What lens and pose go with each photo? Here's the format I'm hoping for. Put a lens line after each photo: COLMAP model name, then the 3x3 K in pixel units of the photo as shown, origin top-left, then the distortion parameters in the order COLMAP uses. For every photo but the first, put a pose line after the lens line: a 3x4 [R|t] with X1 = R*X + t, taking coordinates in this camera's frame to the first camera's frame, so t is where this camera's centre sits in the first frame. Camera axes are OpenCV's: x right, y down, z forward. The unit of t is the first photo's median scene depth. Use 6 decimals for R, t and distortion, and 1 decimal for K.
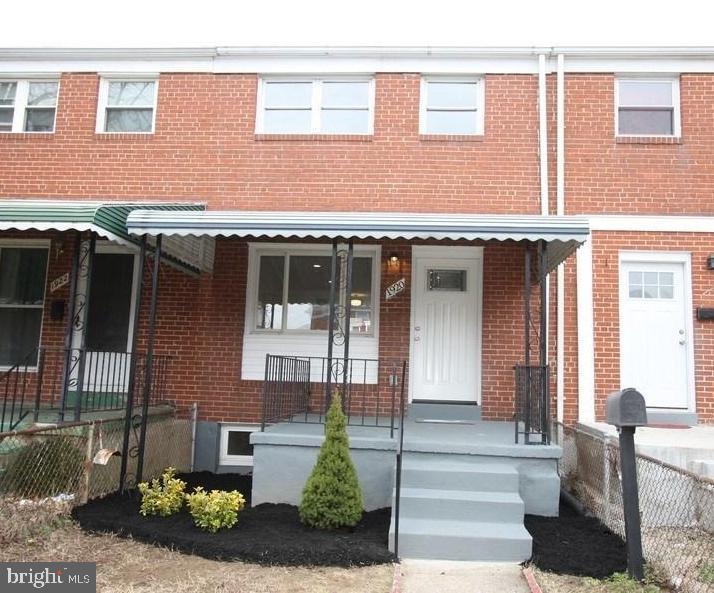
lens RADIAL K [[595.0, 0, 357.0], [0, 595.0, 296.5], [0, 0, 1]] dist [-0.010475, -0.000464]
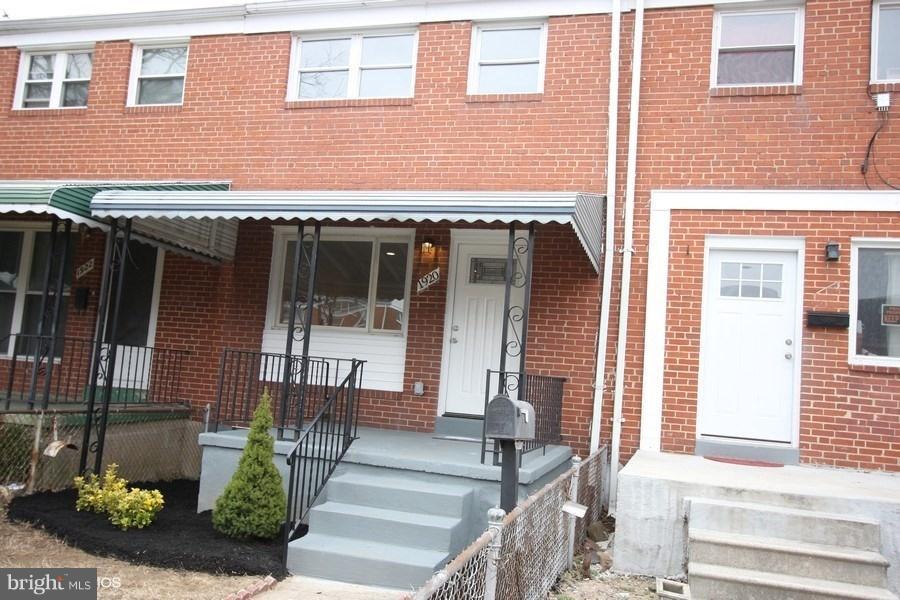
lens RADIAL K [[754.1, 0, 449.4], [0, 754.1, 304.8], [0, 0, 1]] dist [0.000117, 0.002658]
pose [[0.976806, 0.020871, -0.213106, 0.318710], [-0.018435, 0.999740, 0.013410, 0.006591], [0.213330, -0.009171, 0.976937, -0.037879]]
